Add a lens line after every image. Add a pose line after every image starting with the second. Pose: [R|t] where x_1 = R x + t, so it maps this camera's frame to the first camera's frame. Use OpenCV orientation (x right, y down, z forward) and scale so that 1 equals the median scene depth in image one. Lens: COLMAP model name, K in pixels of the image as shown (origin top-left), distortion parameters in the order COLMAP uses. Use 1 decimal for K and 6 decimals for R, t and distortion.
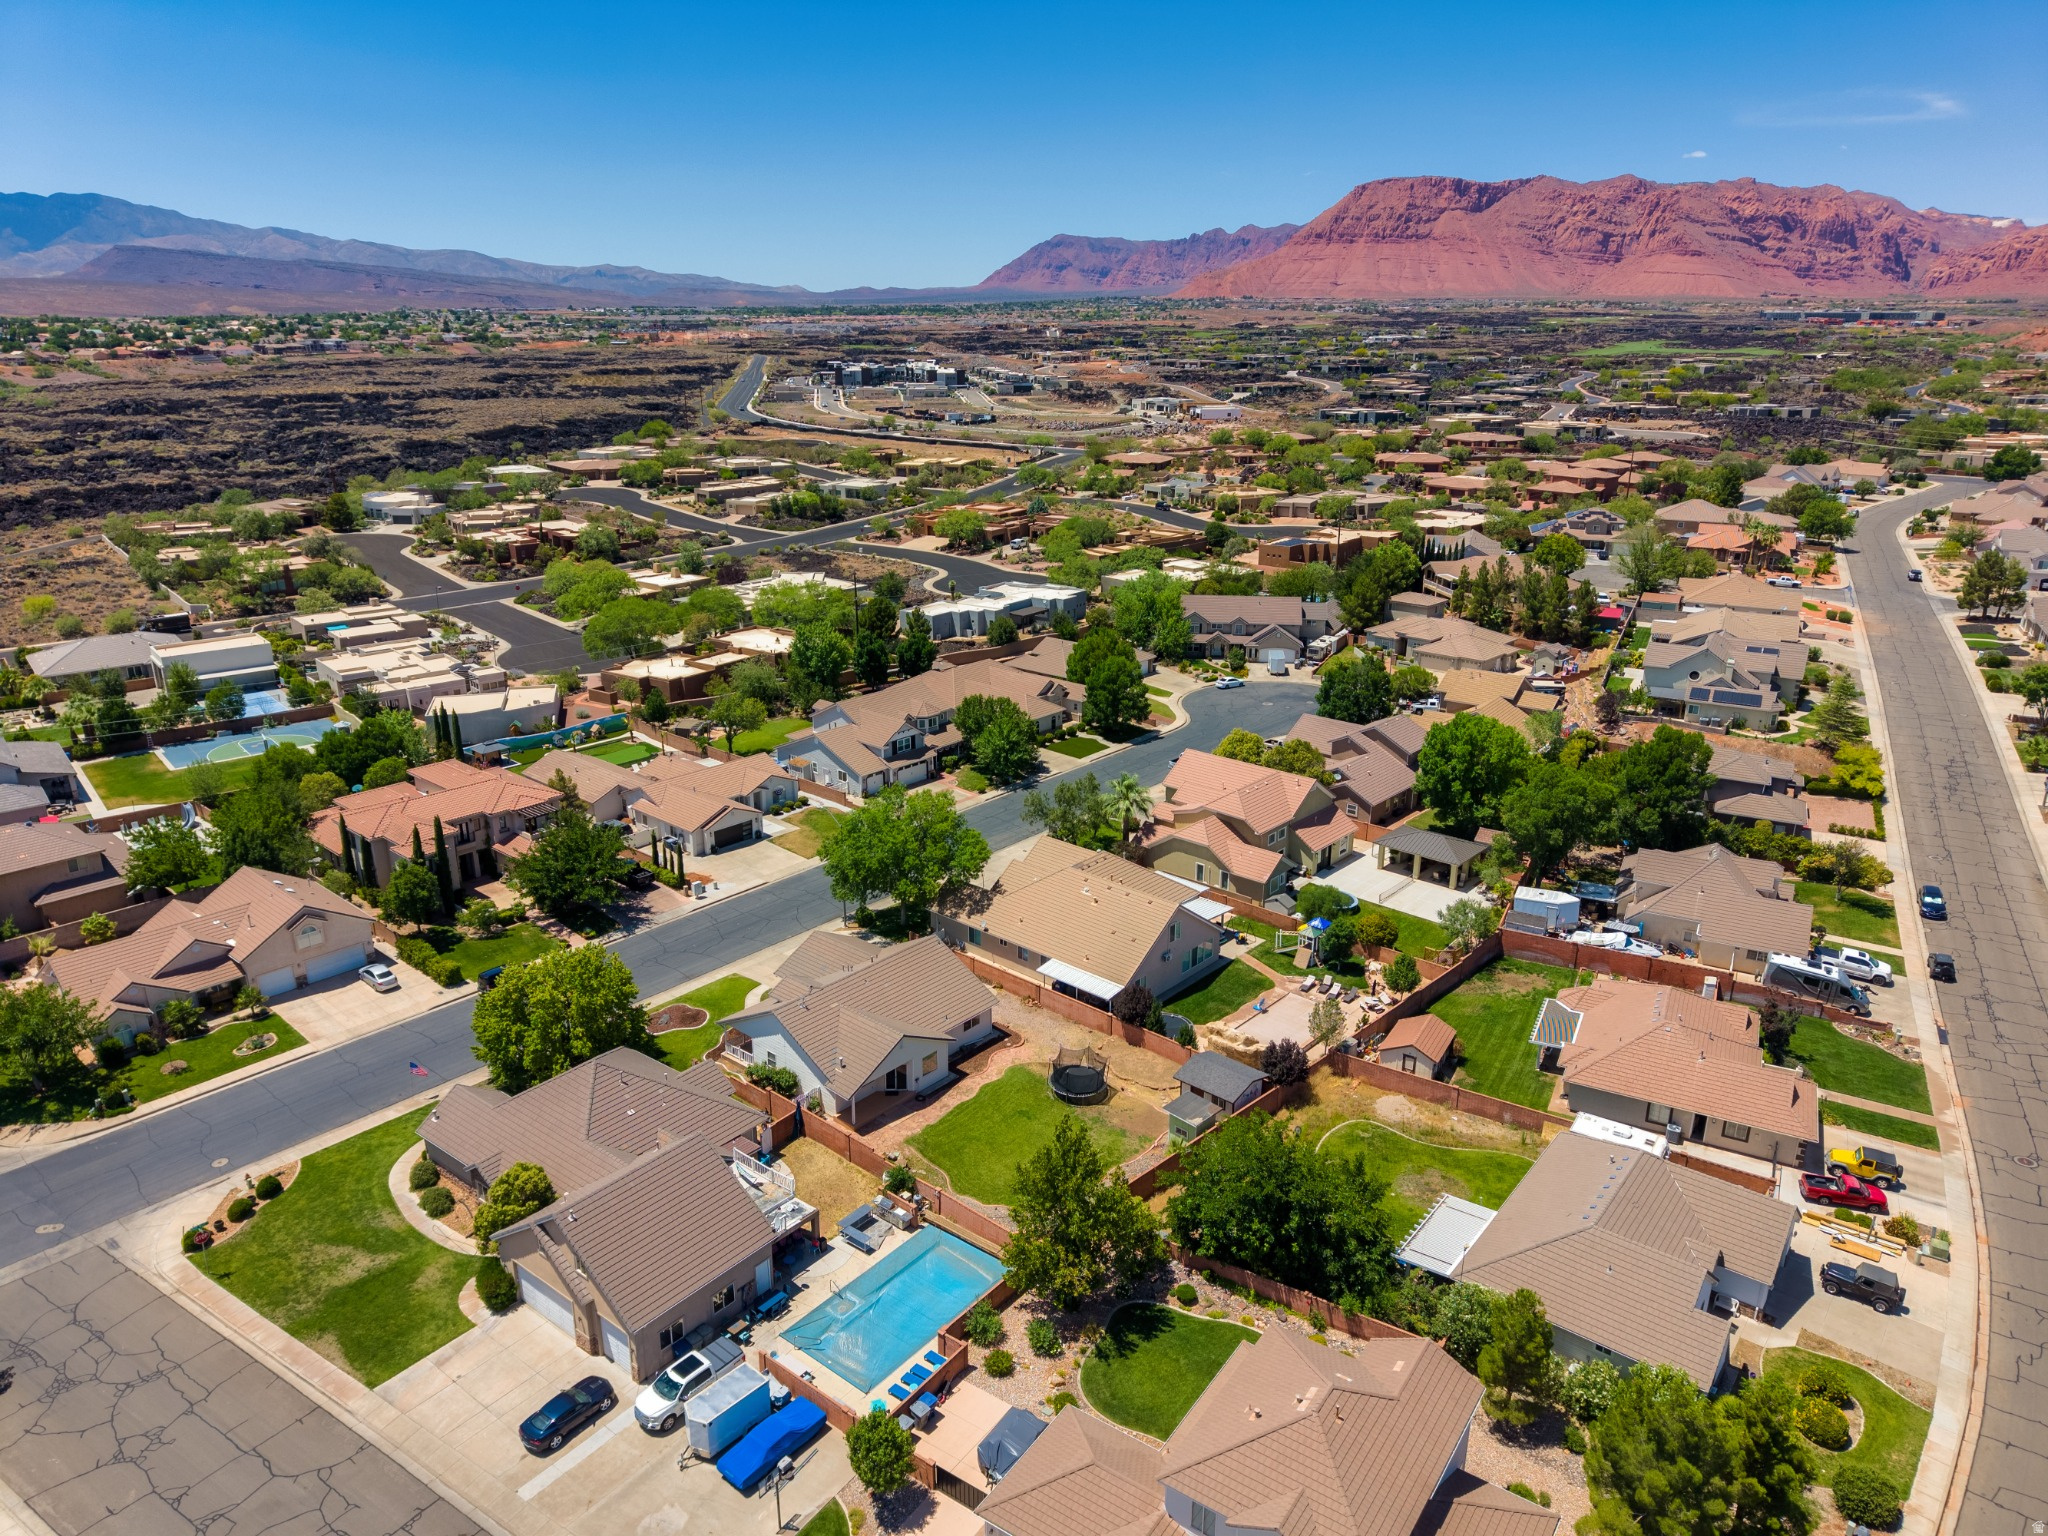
lens RADIAL K [[1369.9, 0, 1021.8], [0, 1369.9, 772.1], [0, 0, 1]] dist [0.015683, -0.009117]
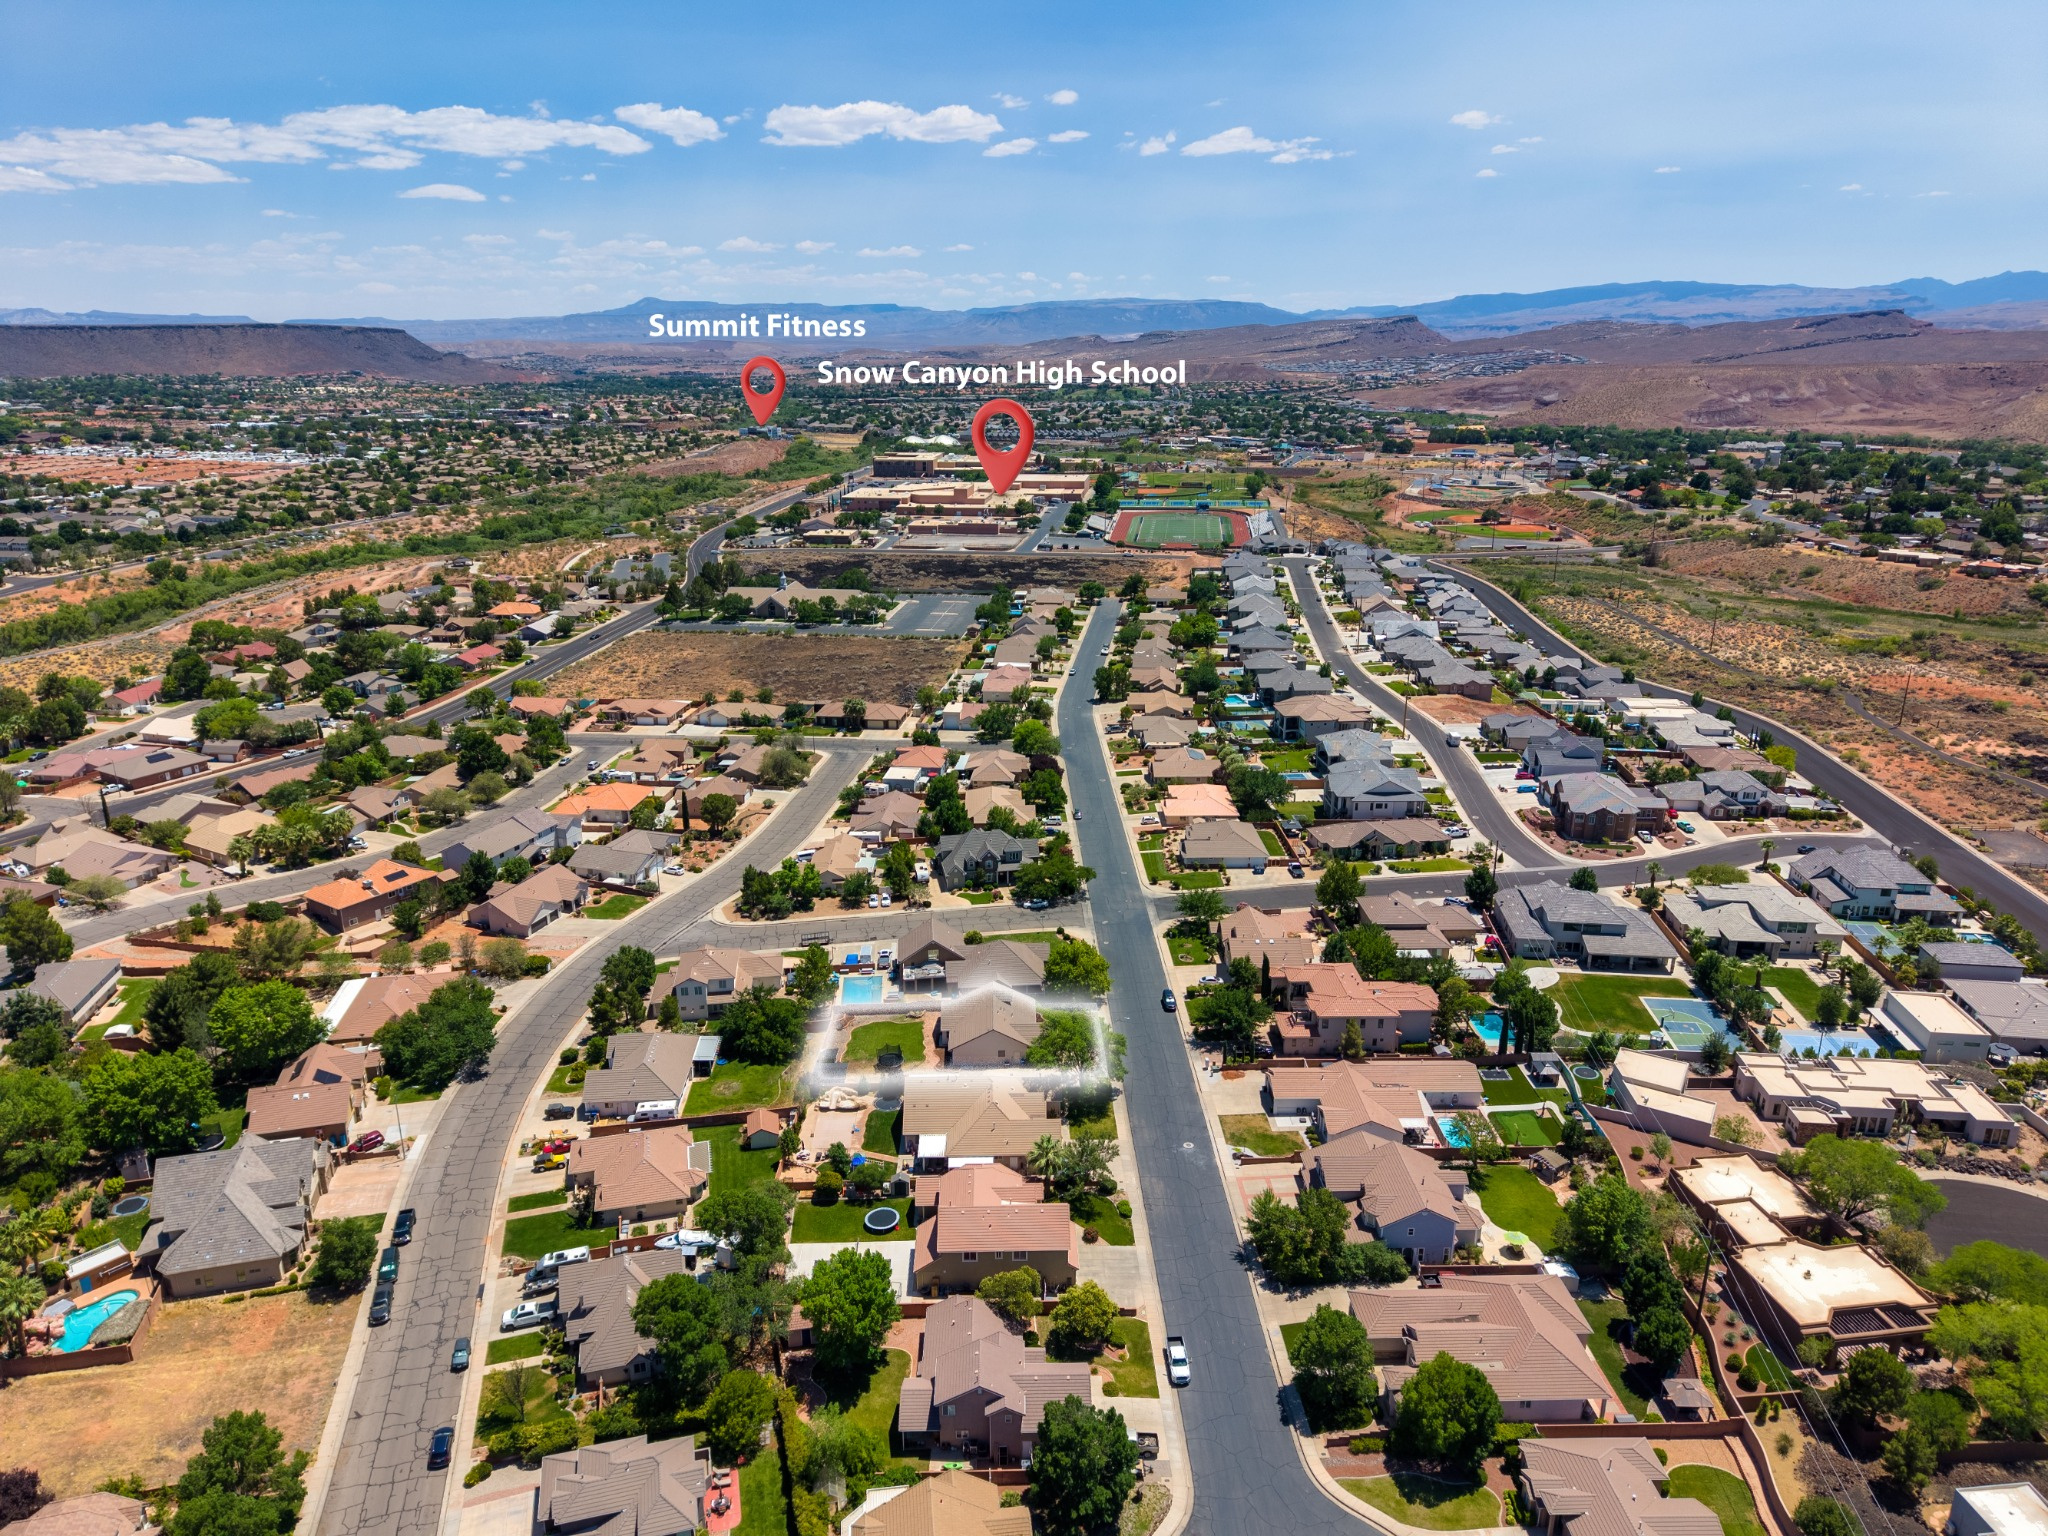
lens RADIAL K [[1362.0, 0, 1022.8], [0, 1362.0, 772.8], [0, 0, 1]] dist [0.049155, -0.053162]
pose [[-0.735033, 0.206850, -0.645709, 0.456733], [-0.213544, 0.833240, 0.510010, -0.498747], [0.643526, 0.512761, -0.568287, 0.818089]]
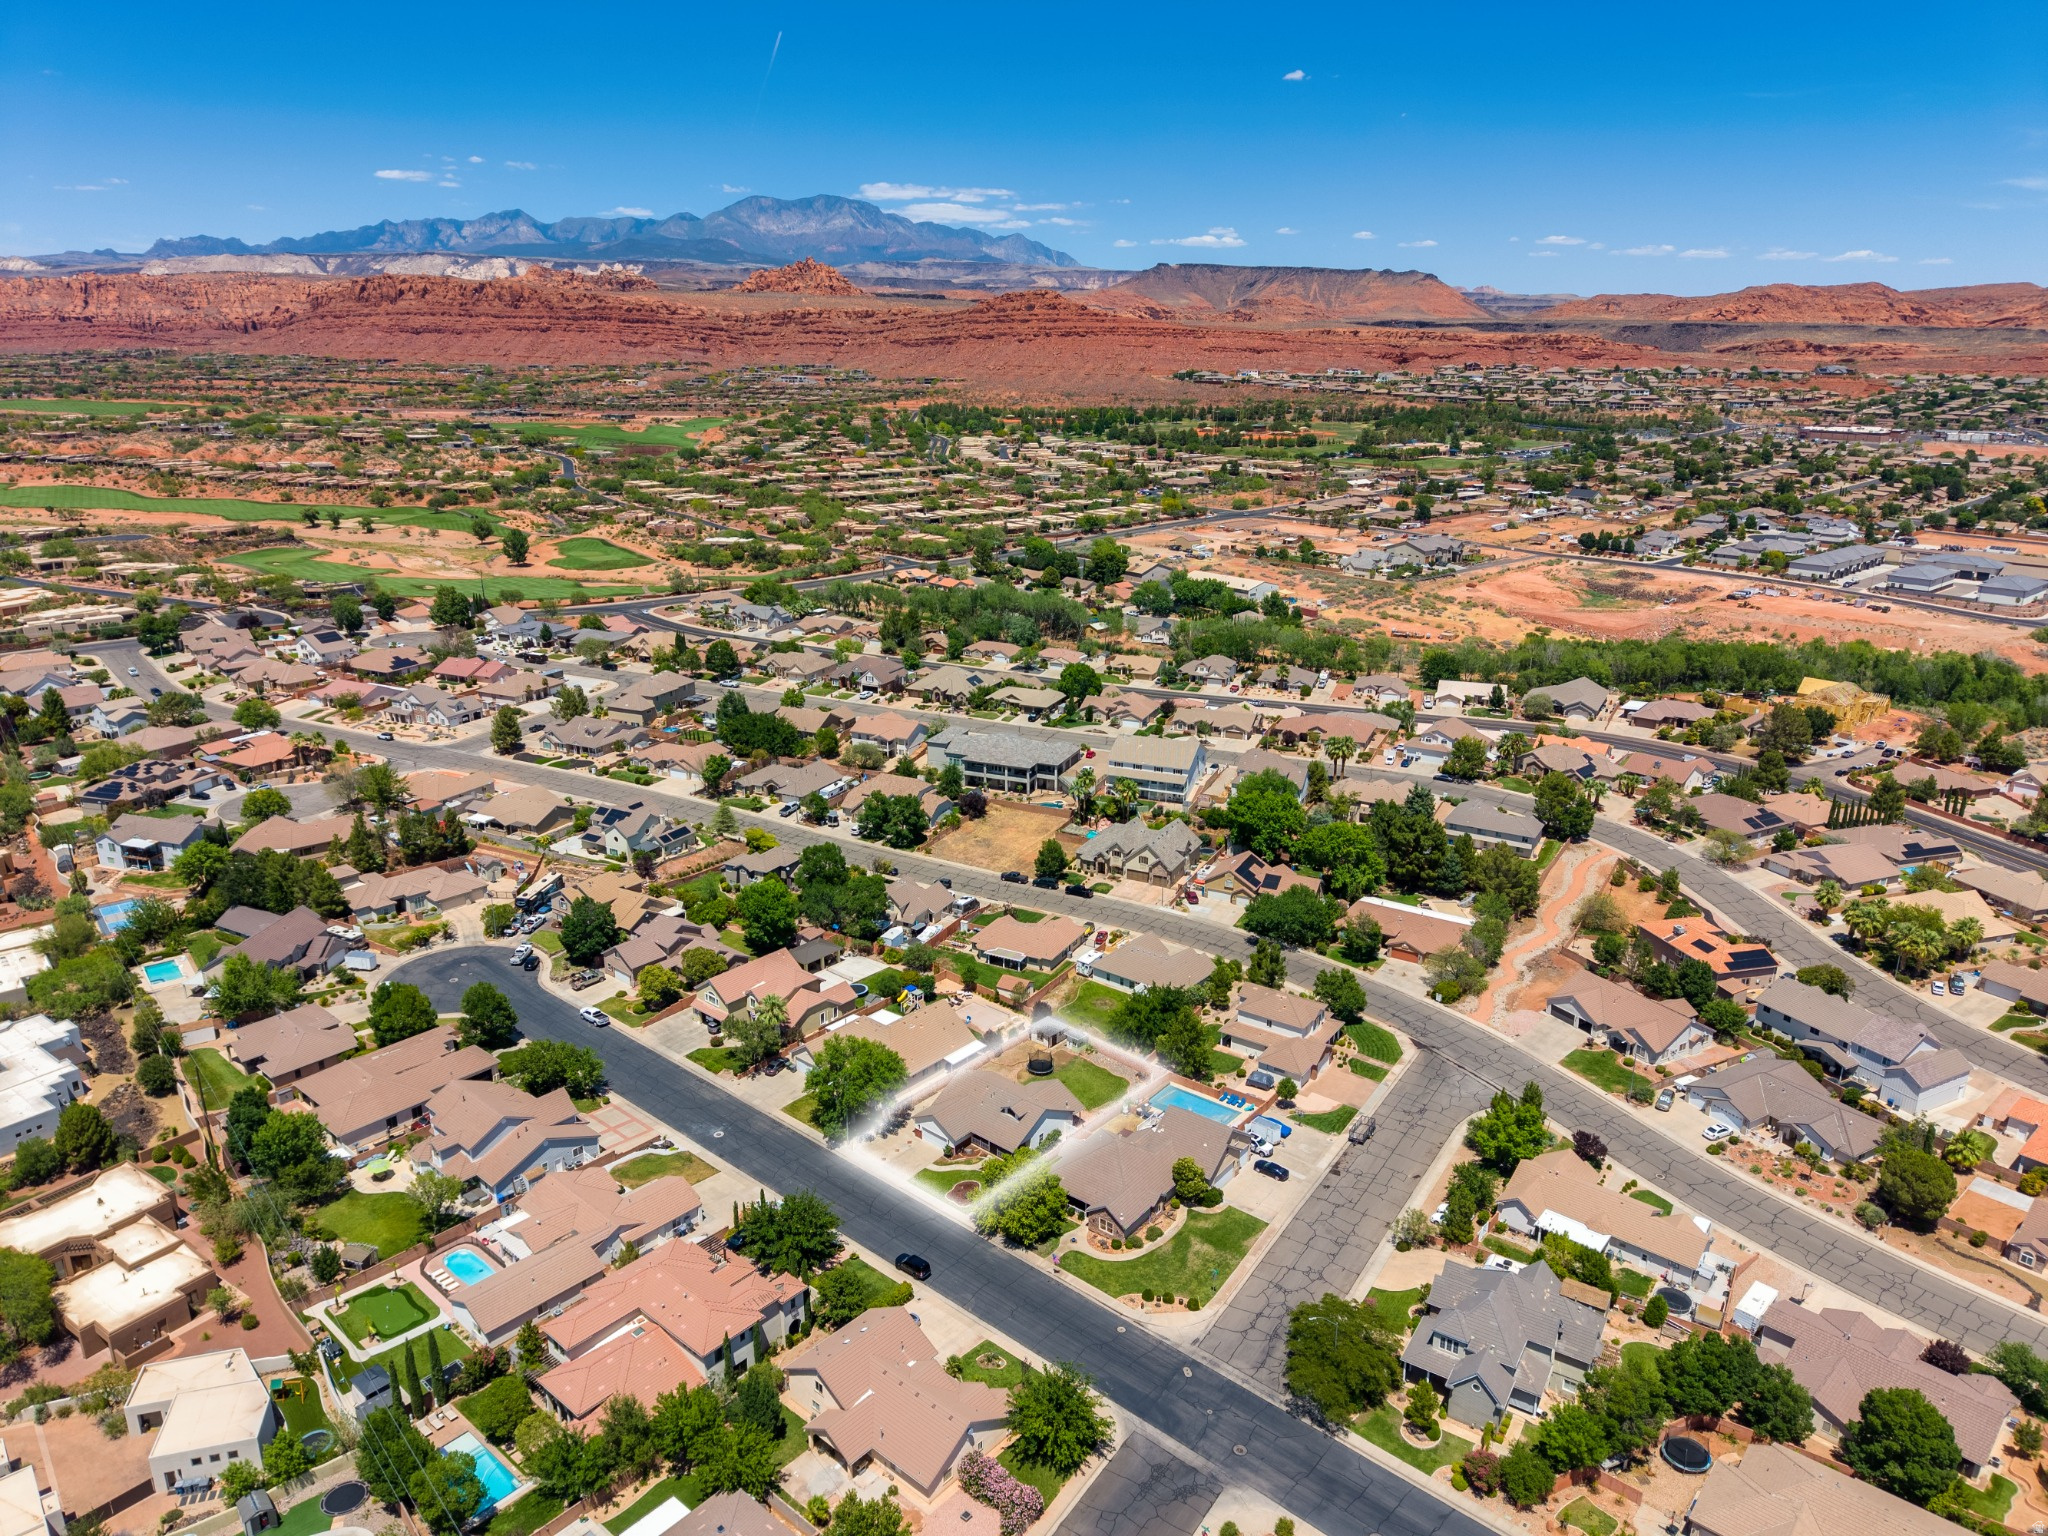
lens RADIAL K [[1362.0, 0, 1022.8], [0, 1362.0, 772.8], [0, 0, 1]] dist [0.049155, -0.053162]
pose [[-0.006338, -0.306146, 0.951963, -0.714324], [0.315889, 0.902622, 0.292382, -0.317729], [-0.948775, 0.302568, 0.090988, 0.265469]]
